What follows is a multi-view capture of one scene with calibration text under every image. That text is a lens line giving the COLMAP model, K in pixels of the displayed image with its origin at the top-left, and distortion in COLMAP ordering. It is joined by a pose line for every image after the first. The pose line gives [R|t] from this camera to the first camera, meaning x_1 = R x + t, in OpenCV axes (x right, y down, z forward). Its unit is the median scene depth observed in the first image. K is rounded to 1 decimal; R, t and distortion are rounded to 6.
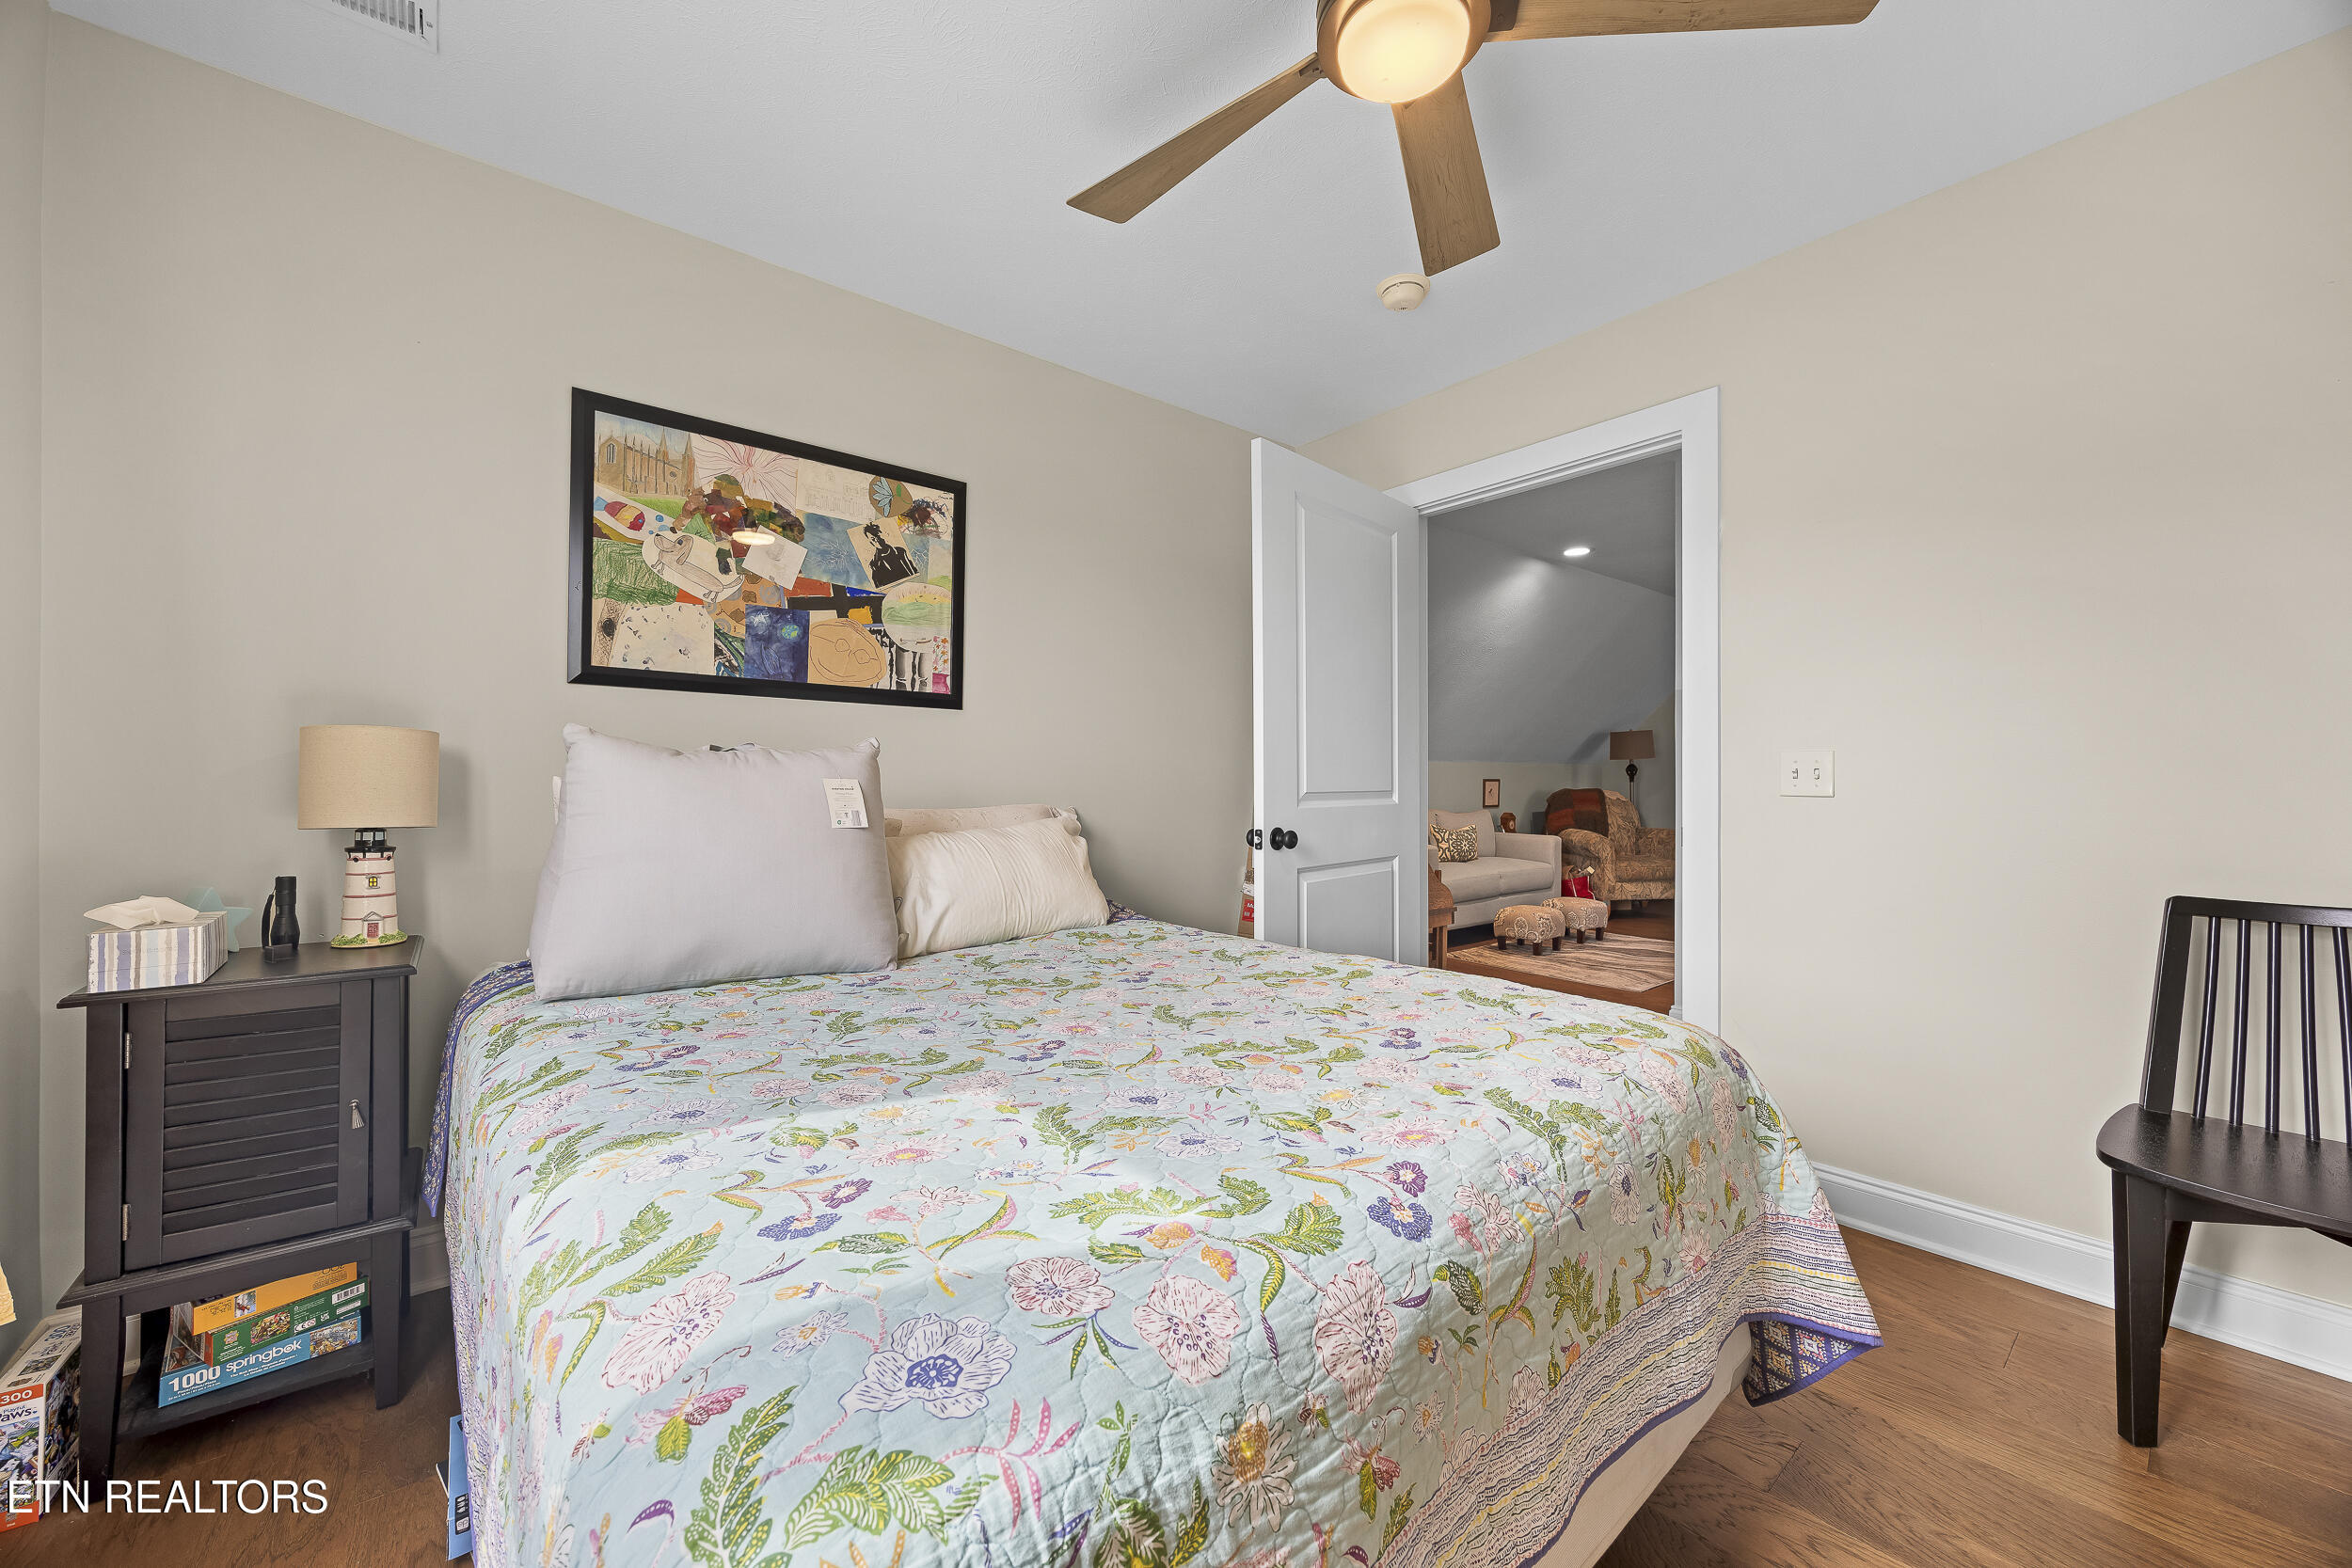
lens RADIAL K [[902.4, 0, 1168.3], [0, 902.4, 780.4], [0, 0, 1]] dist [-0.001532, -0.000401]
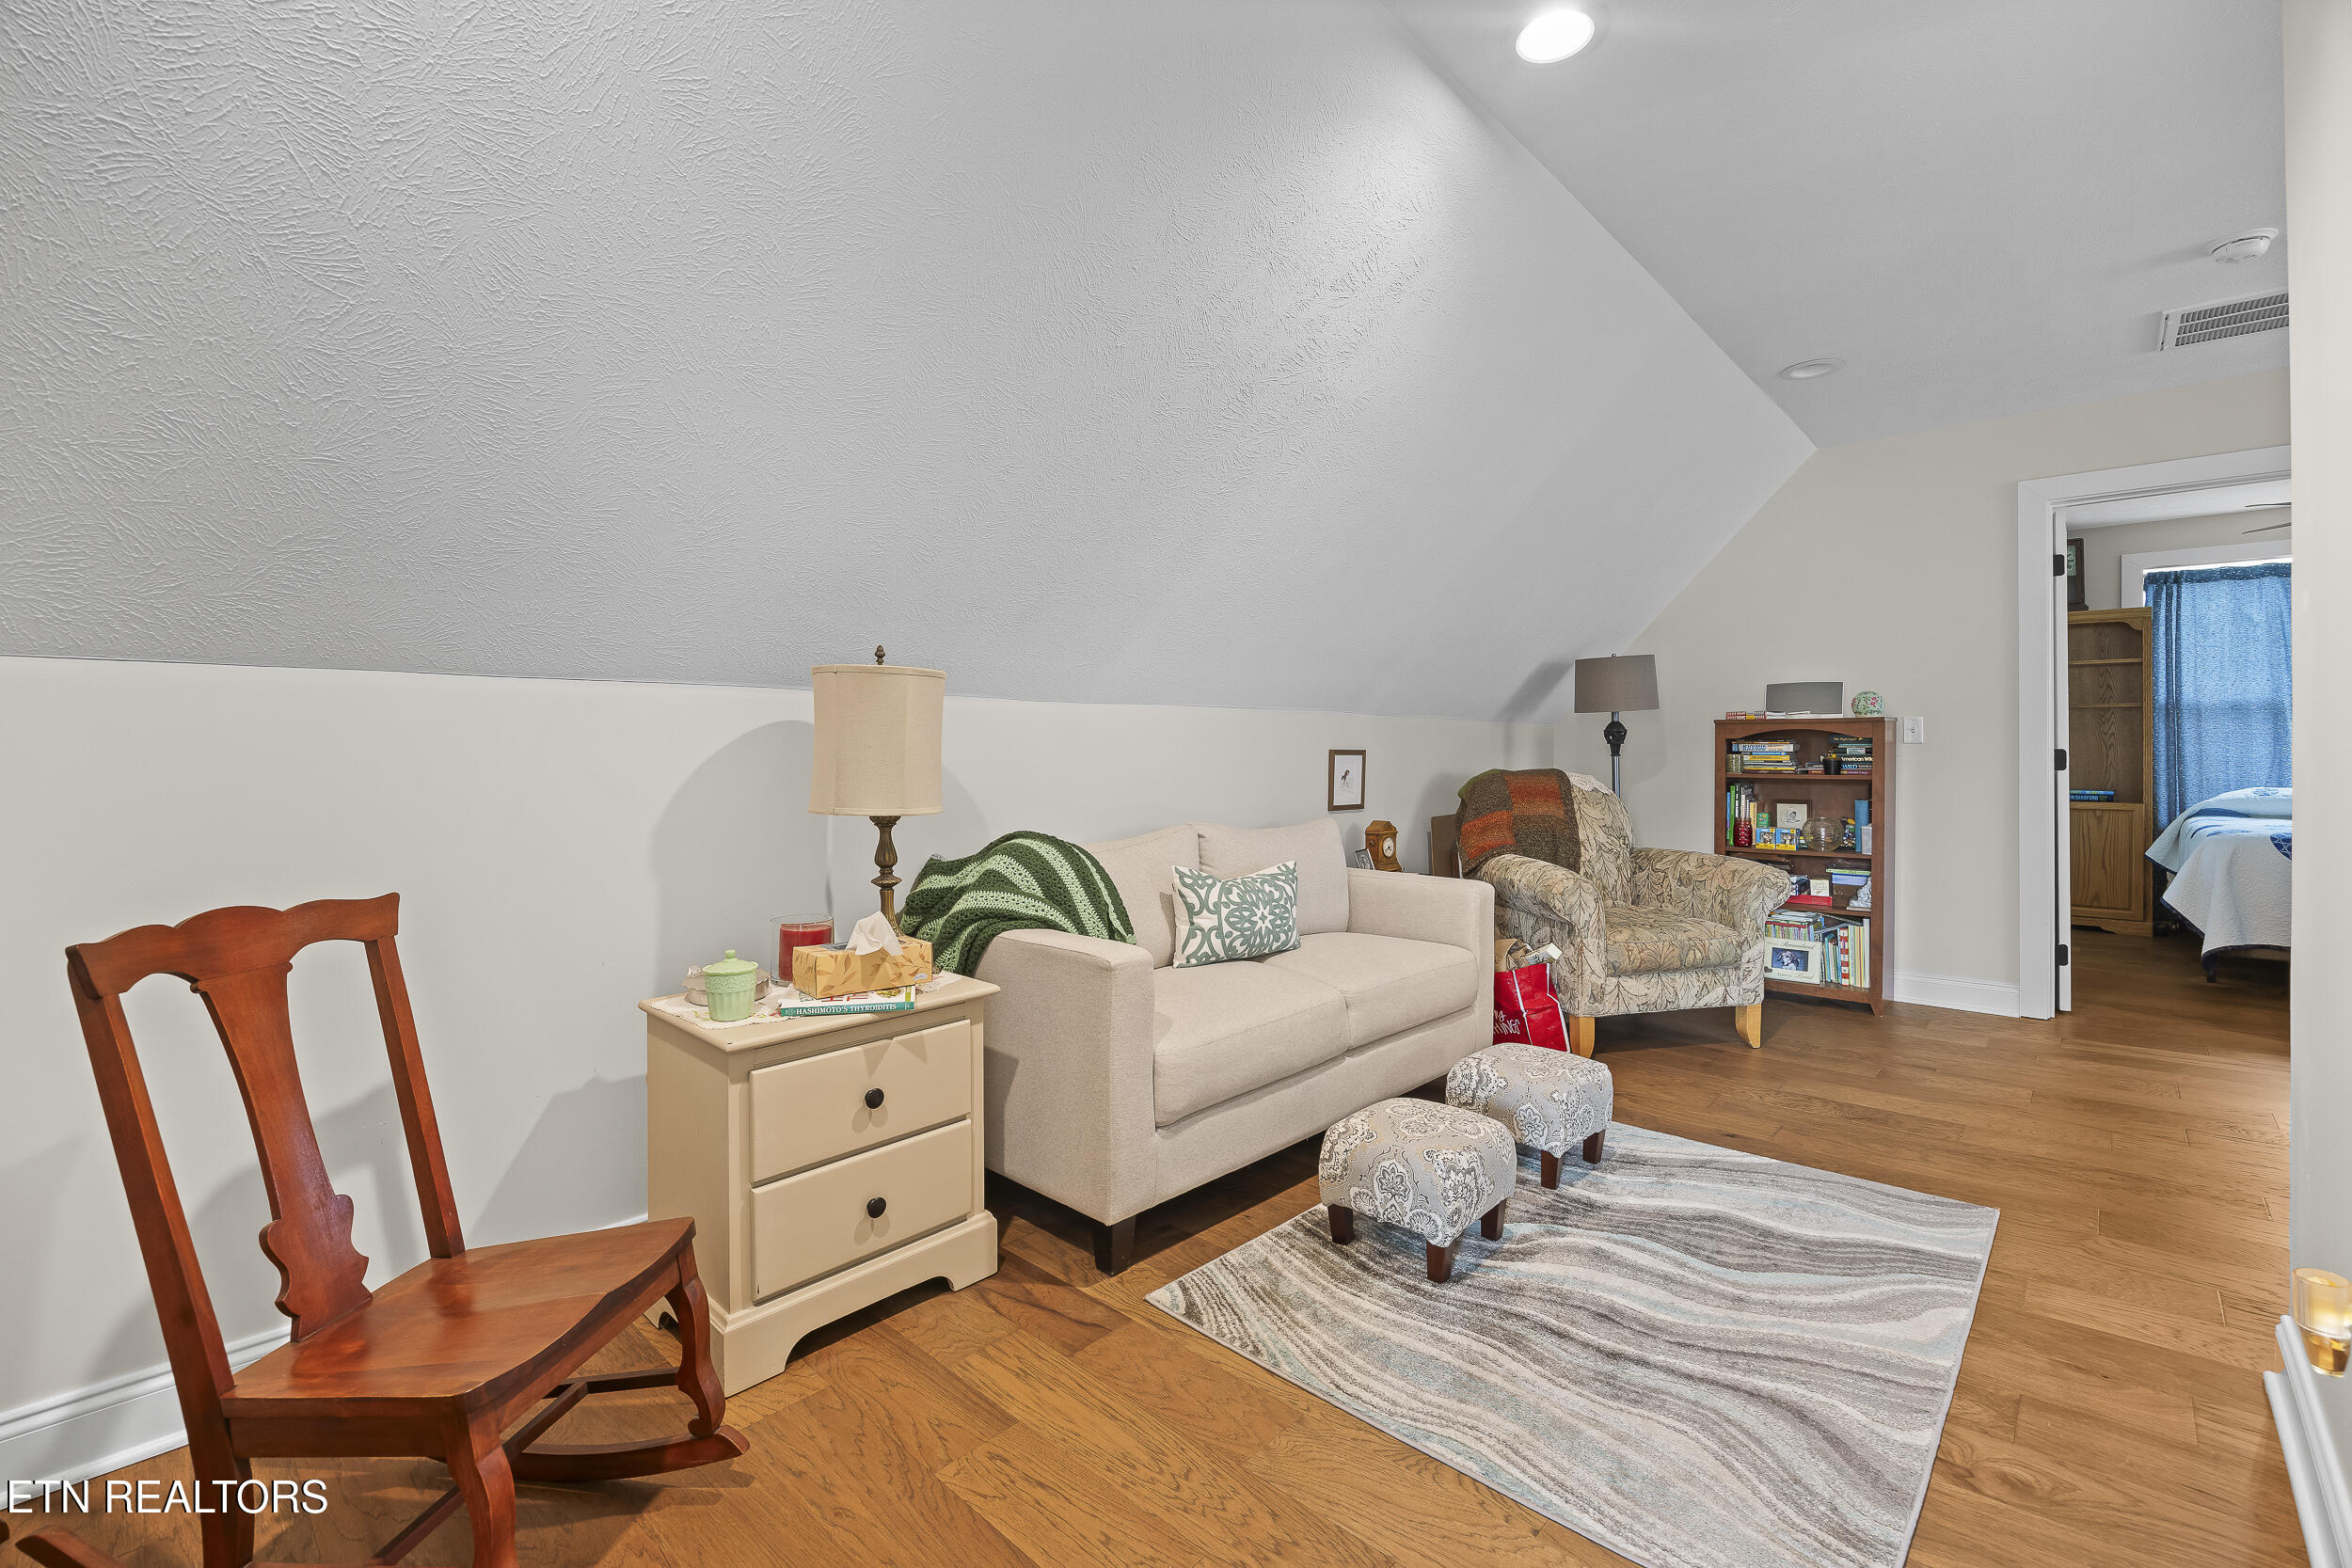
lens RADIAL K [[1041.4, 0, 1174.1], [0, 1041.4, 744.7], [0, 0, 1]] dist [-0.005268, 0.000123]
pose [[0.990816, 0.003090, 0.135181, 0.198718], [-0.001923, 0.999960, -0.008765, 0.000893], [-0.135203, 0.008425, 0.990782, 0.483528]]
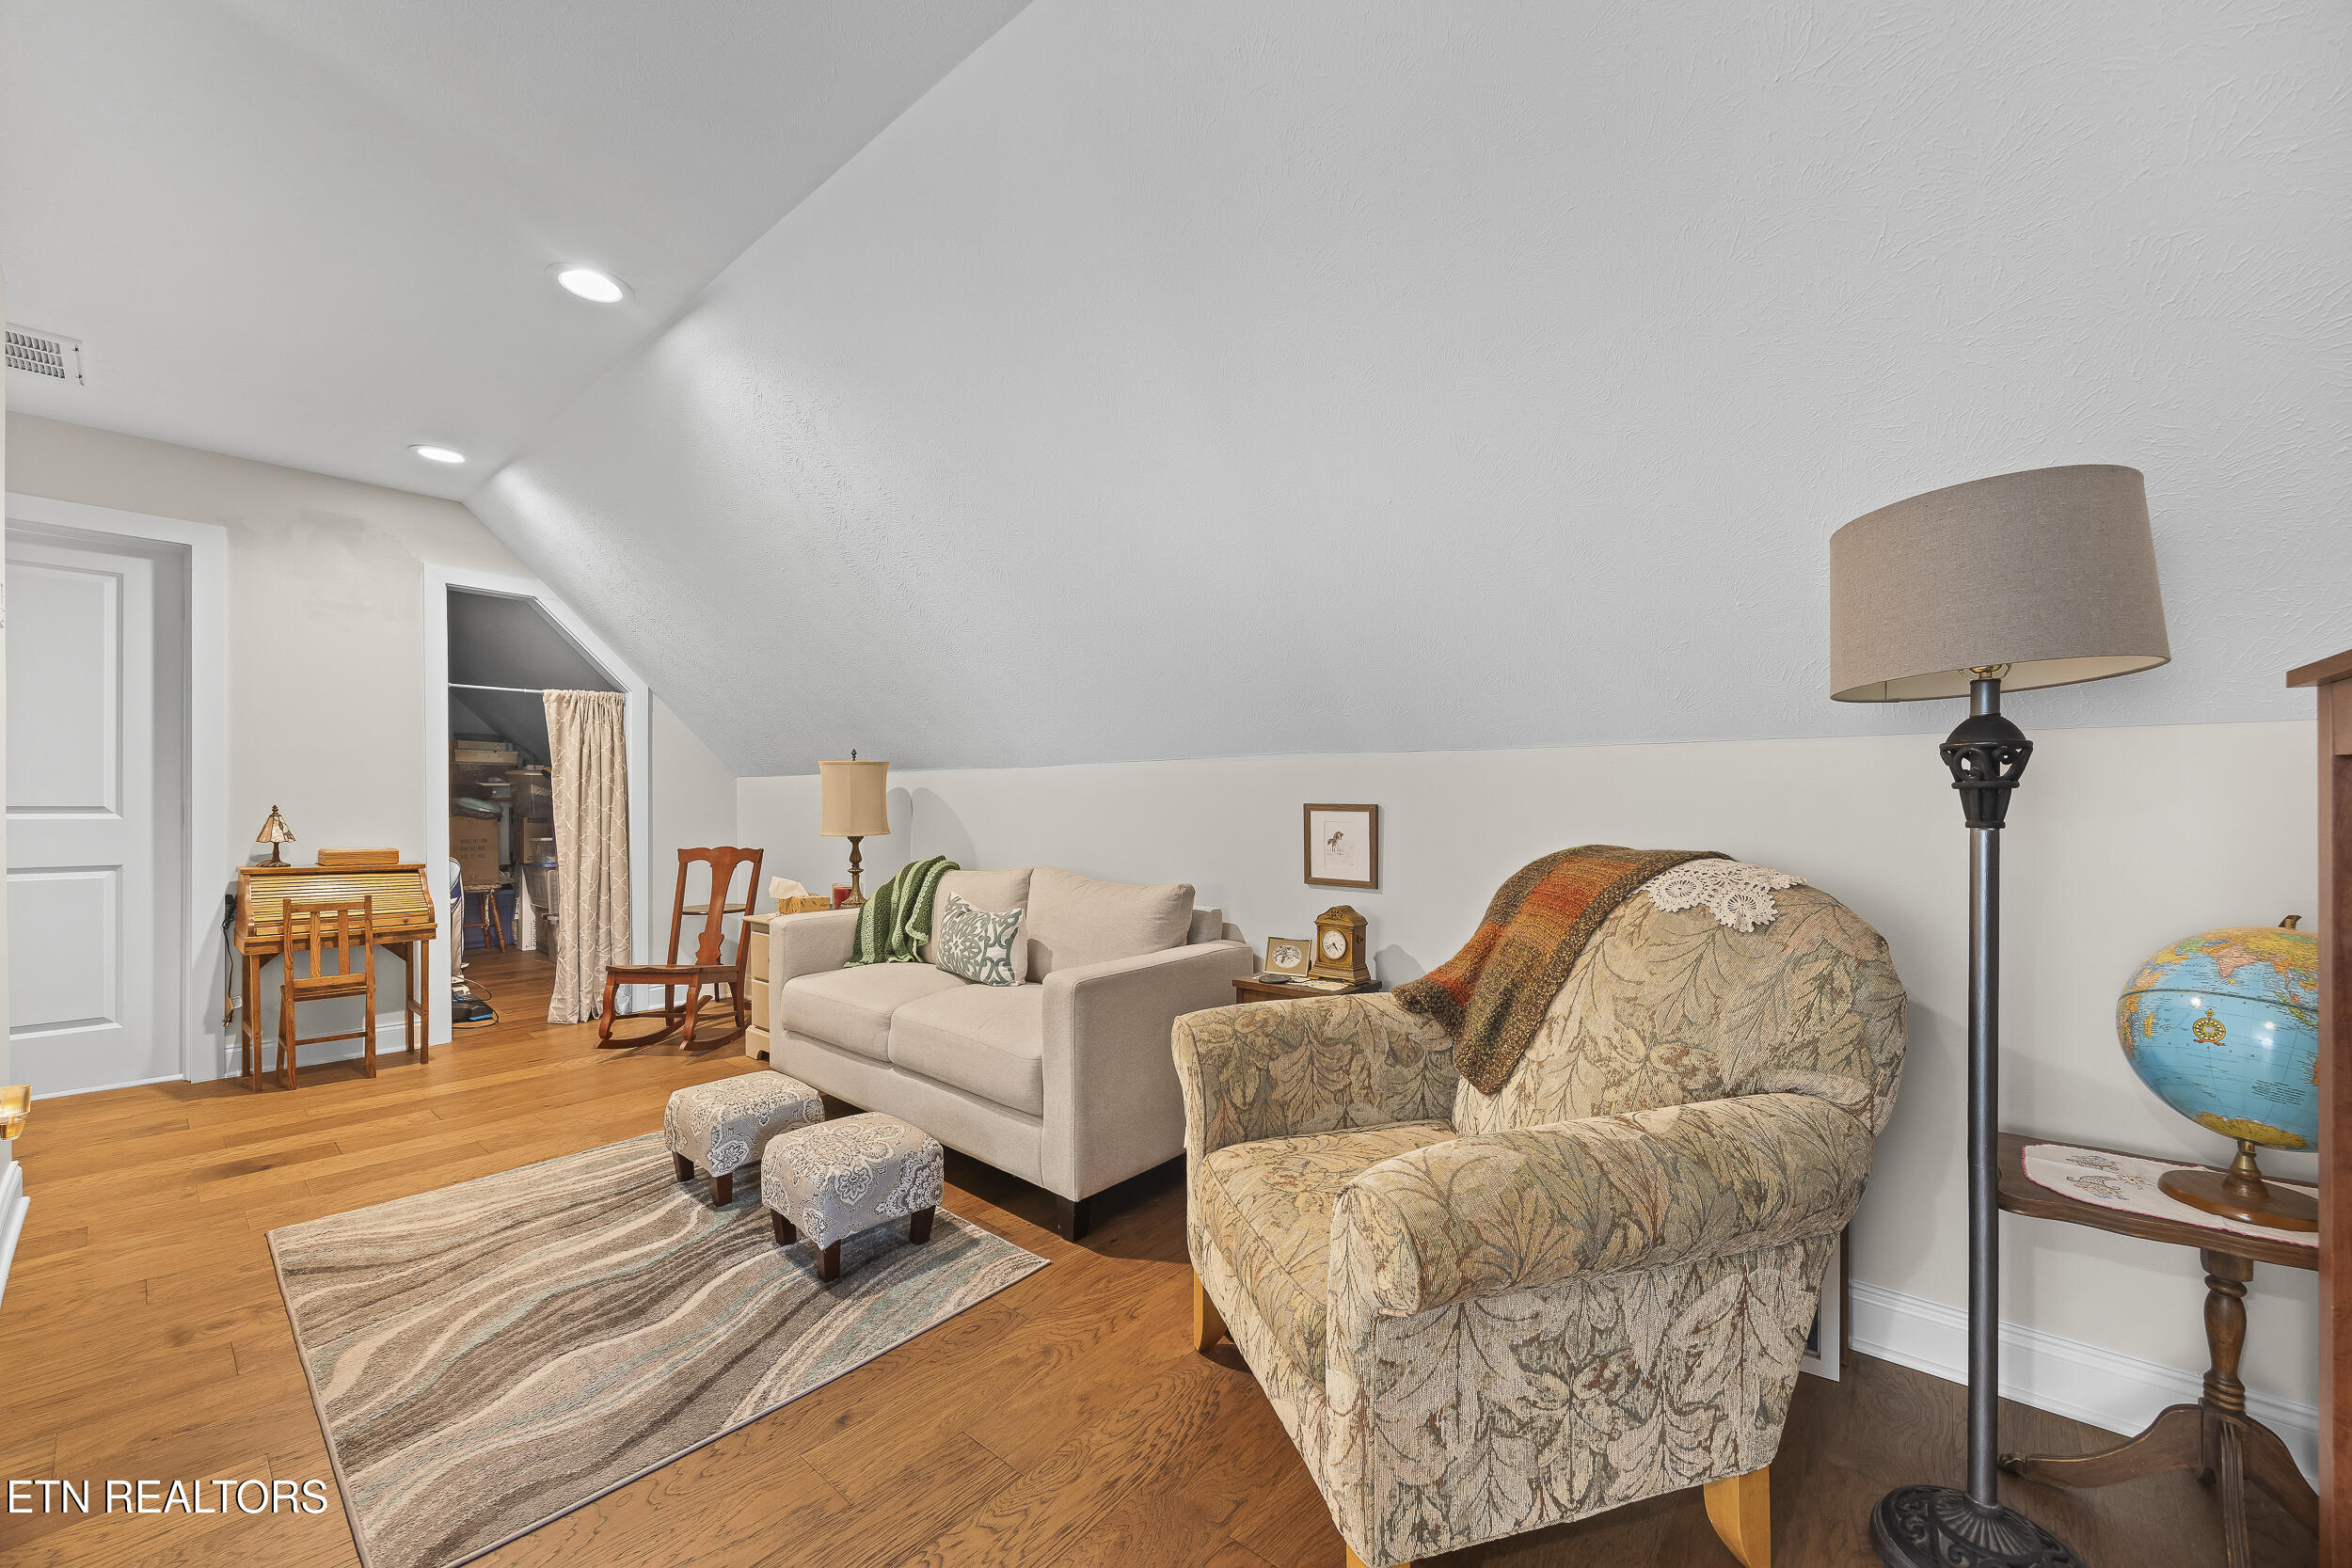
lens RADIAL K [[902.4, 0, 1177.0], [0, 902.4, 788.0], [0, 0, 1]] dist [-0.001532, -0.000401]
pose [[0.165943, -0.009040, -0.986094, 0.694556], [-0.003996, 0.999944, -0.009840, -0.004005], [0.986127, 0.005574, 0.165898, 0.893103]]
